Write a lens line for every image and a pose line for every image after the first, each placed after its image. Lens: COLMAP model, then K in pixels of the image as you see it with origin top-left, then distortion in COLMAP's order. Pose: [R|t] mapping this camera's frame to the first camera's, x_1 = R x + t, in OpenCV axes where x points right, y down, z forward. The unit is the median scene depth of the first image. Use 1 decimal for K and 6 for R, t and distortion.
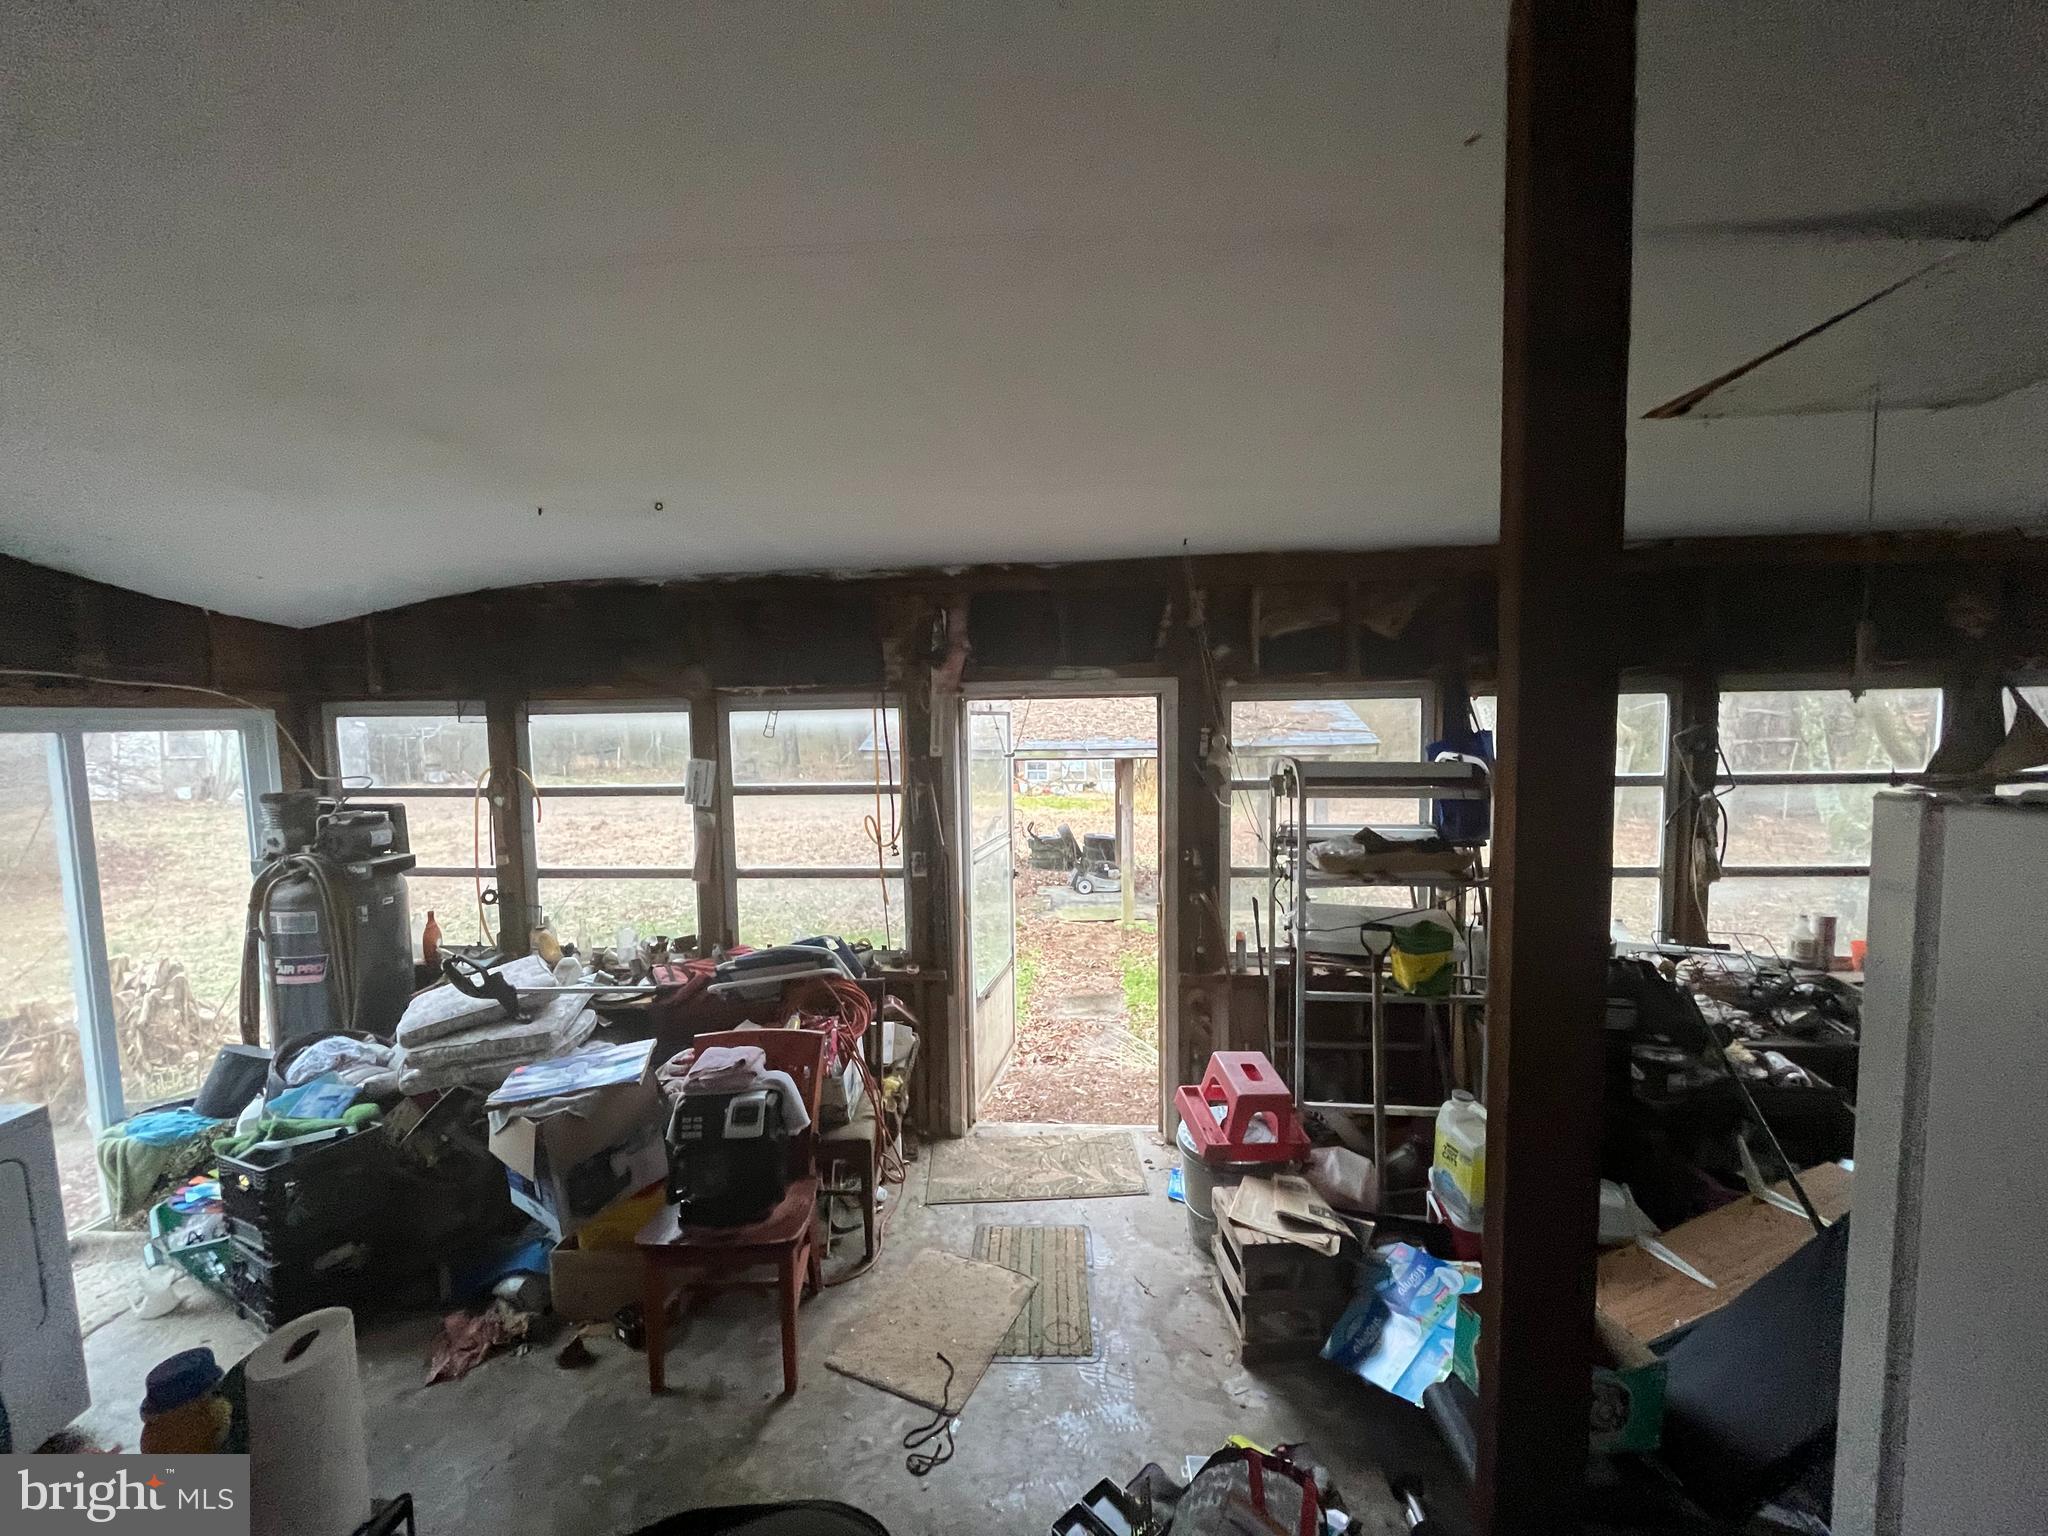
lens RADIAL K [[824.2, 0, 1020.8], [0, 824.2, 775.8], [0, 0, 1]] dist [-0.000669, -0.001043]
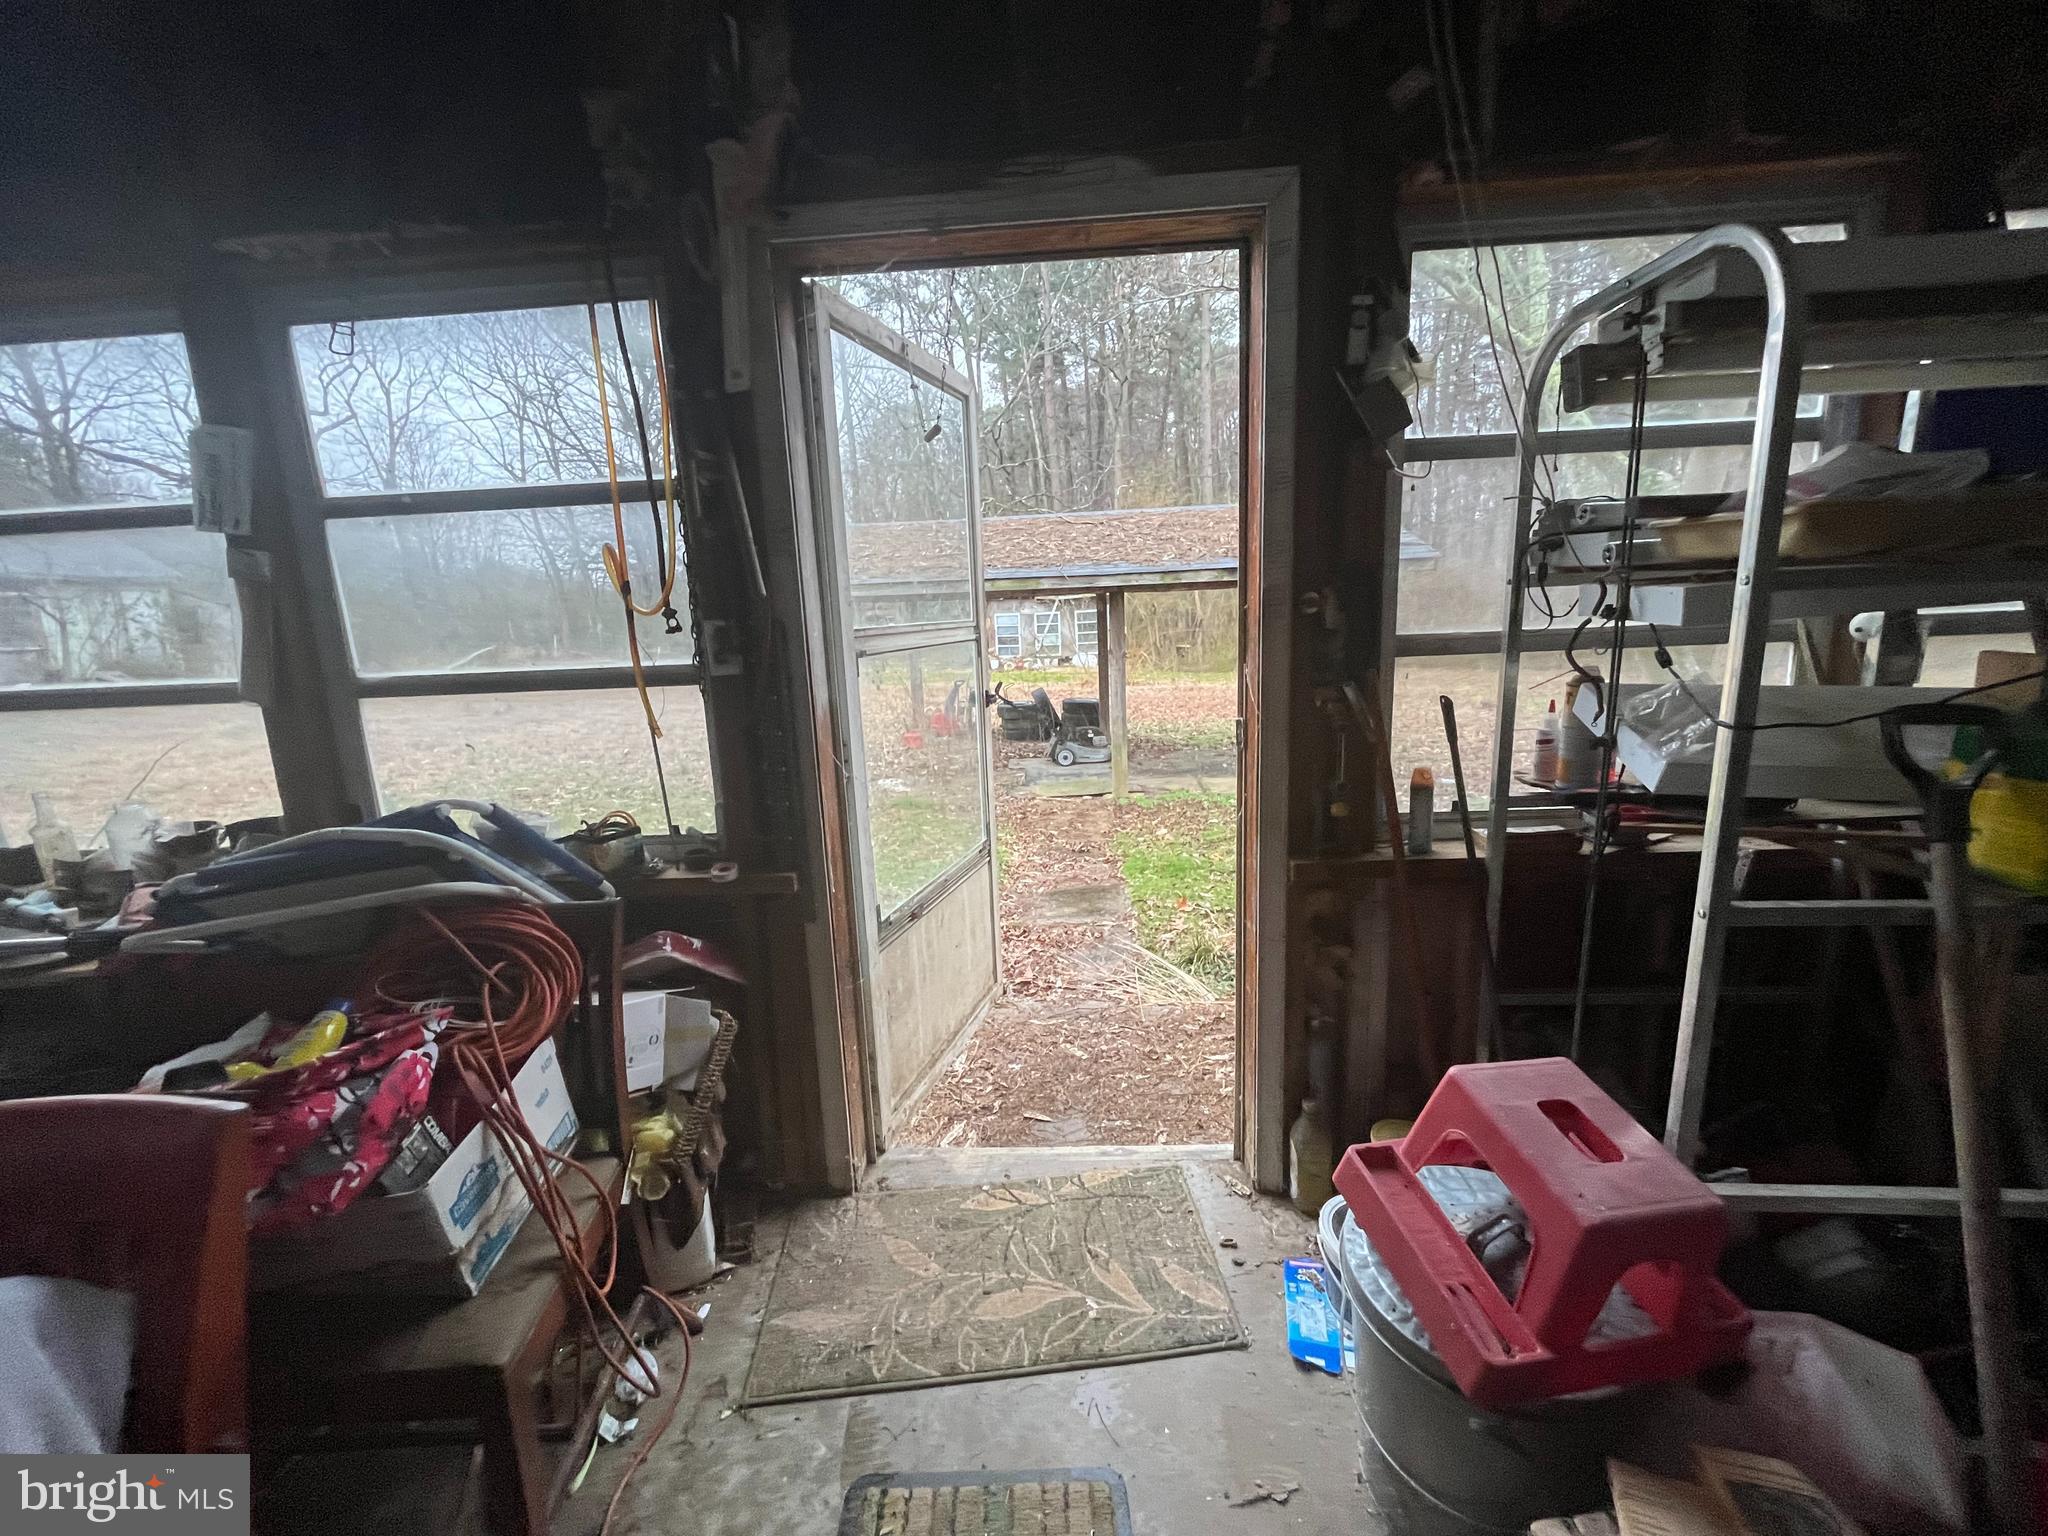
lens RADIAL K [[824.2, 0, 1024.0], [0, 824.2, 757.3], [0, 0, 1]] dist [-0.000669, -0.001043]
pose [[0.998978, -0.031801, 0.032109, 0.027012], [0.027973, 0.993164, 0.113325, 0.121160], [-0.035494, -0.112311, 0.993039, 0.534514]]
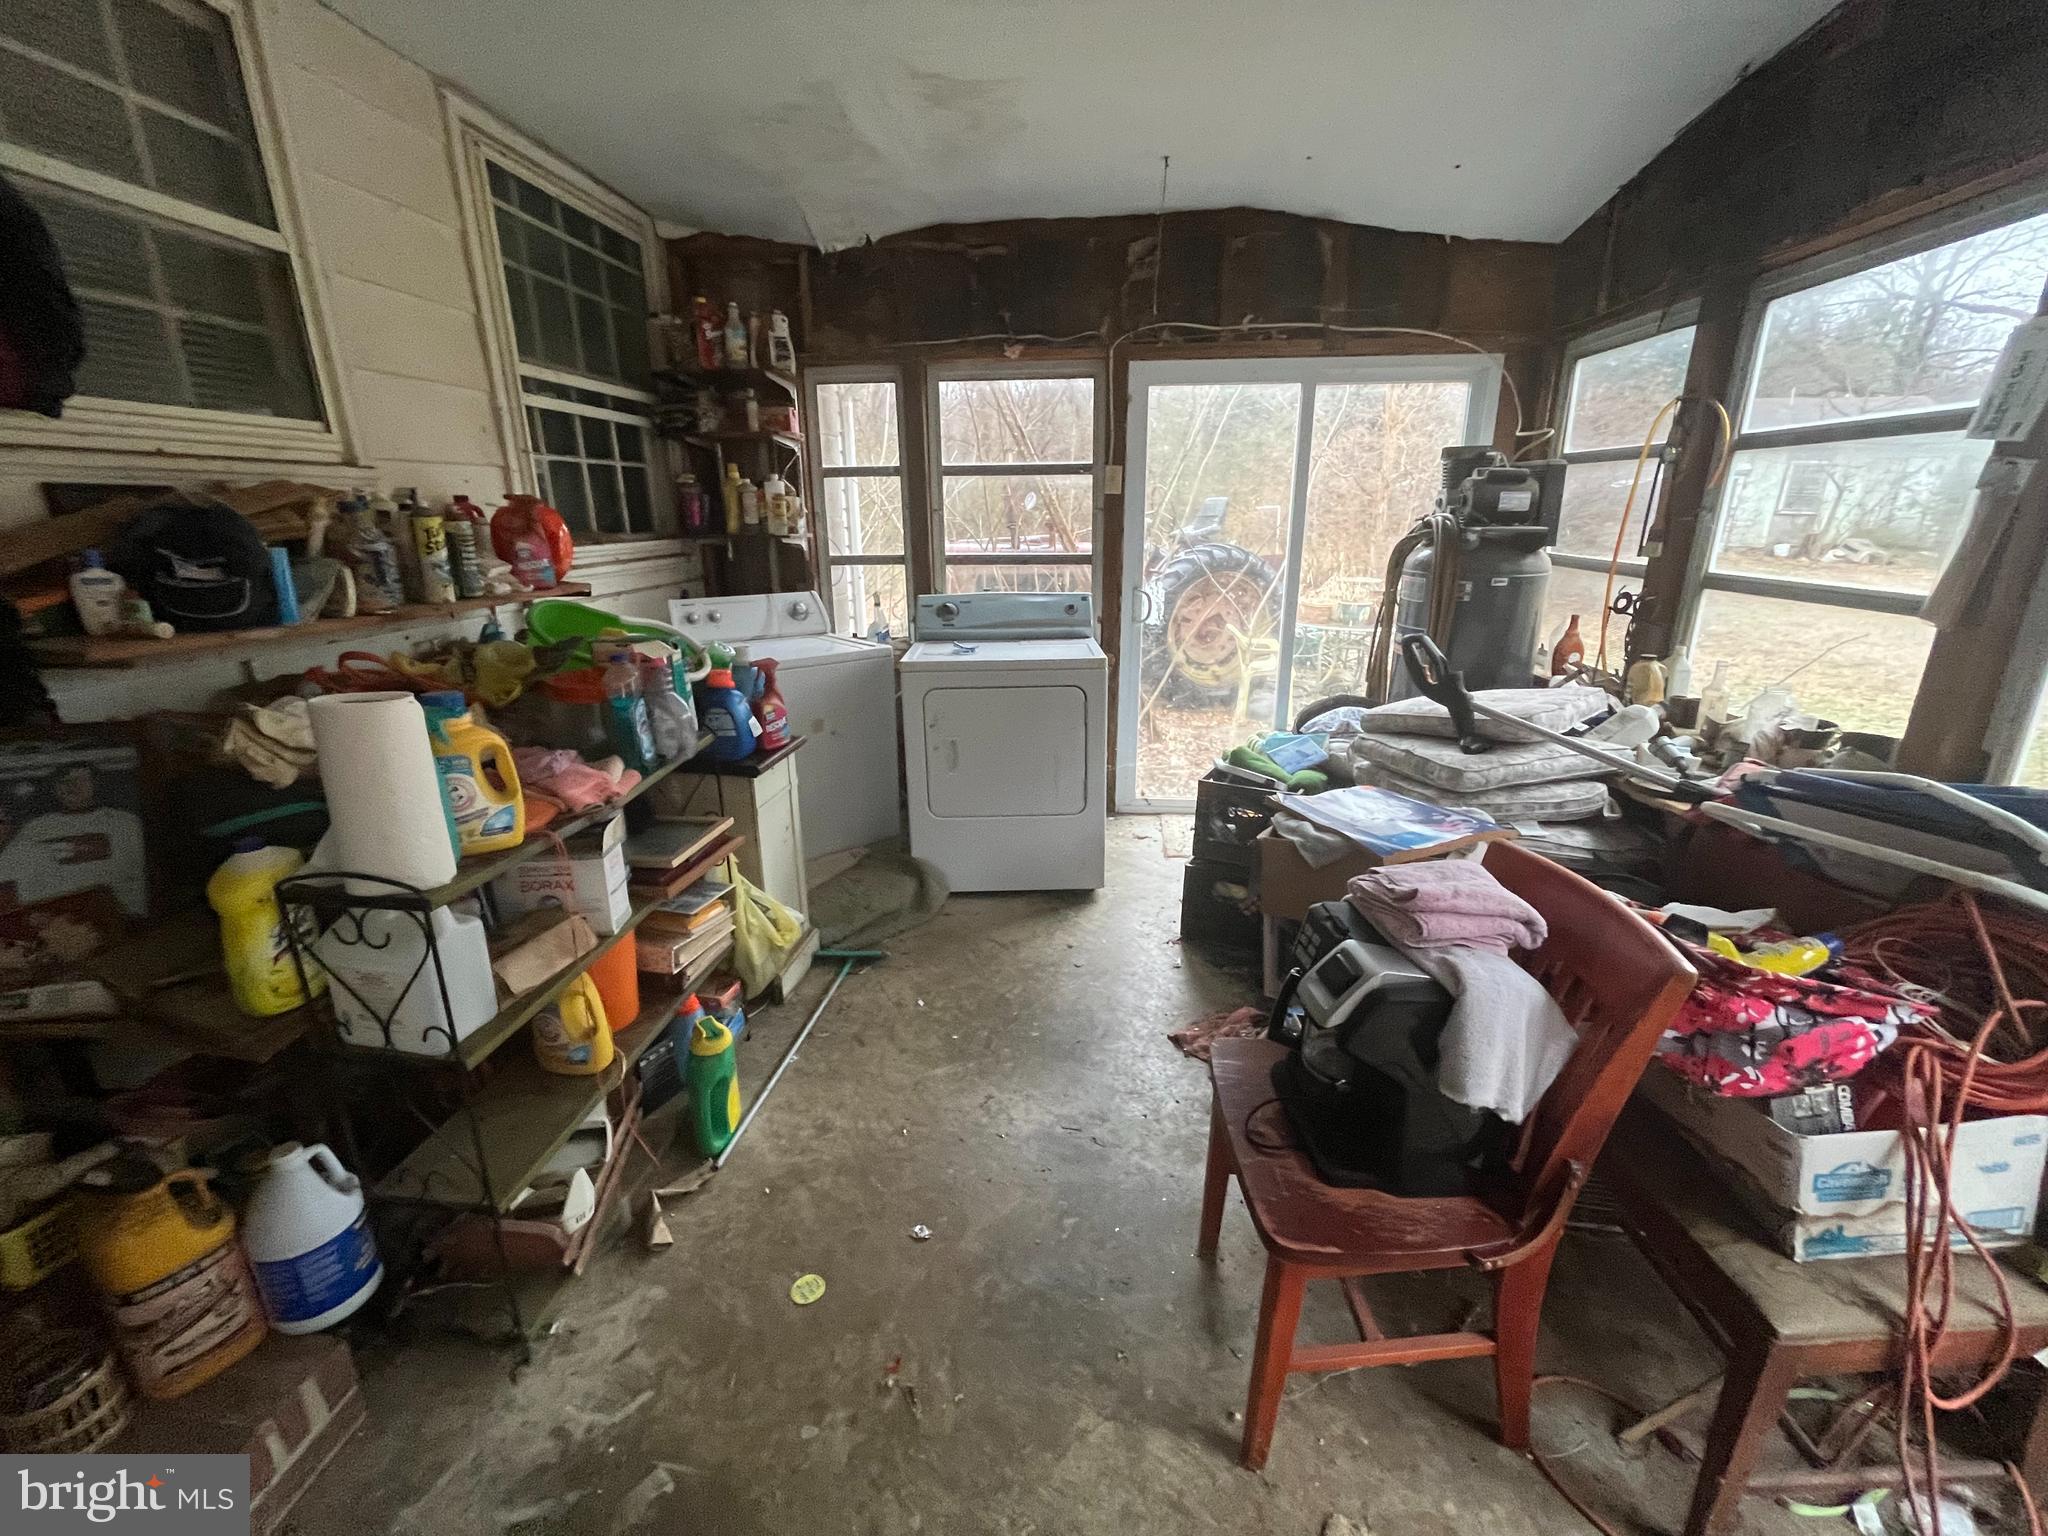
lens RADIAL K [[824.2, 0, 1024.1], [0, 824.2, 754.8], [0, 0, 1]] dist [-0.000669, -0.001043]
pose [[-0.009106, 0.301520, -0.953416, 0.062738], [-0.066735, 0.951147, 0.301439, 0.097462], [0.997729, 0.066371, 0.011461, 0.520862]]
